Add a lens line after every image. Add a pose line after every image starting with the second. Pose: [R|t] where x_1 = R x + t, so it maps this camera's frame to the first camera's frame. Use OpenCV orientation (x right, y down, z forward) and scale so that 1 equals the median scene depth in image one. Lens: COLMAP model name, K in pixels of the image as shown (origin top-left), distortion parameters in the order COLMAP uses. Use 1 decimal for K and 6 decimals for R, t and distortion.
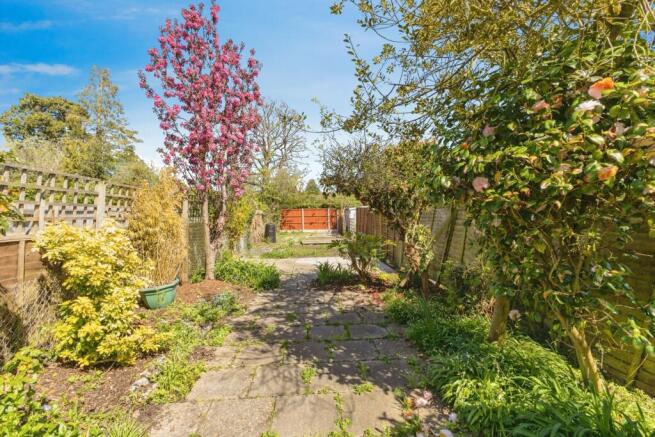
lens RADIAL K [[293.7, 0, 325.2], [0, 293.7, 221.2], [0, 0, 1]] dist [-0.000519, -0.000062]
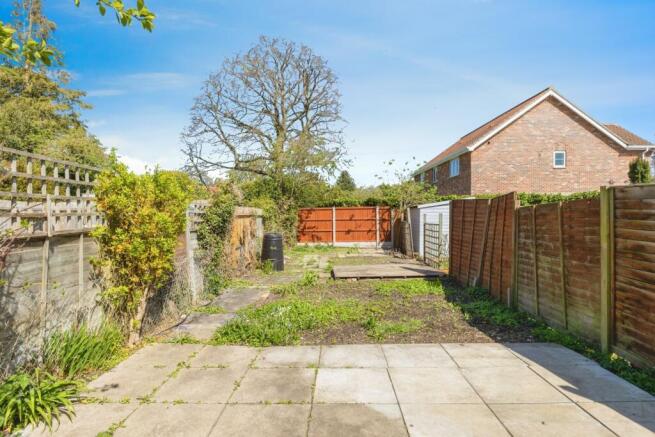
lens RADIAL K [[377.5, 0, 328.3], [0, 377.5, 218.9], [0, 0, 1]] dist [0.000659, 0.000045]
pose [[0.996120, -0.000912, -0.087995, -0.020359], [-0.000930, 0.999781, -0.020891, -0.002461], [0.087995, 0.020892, 0.995902, 0.232995]]
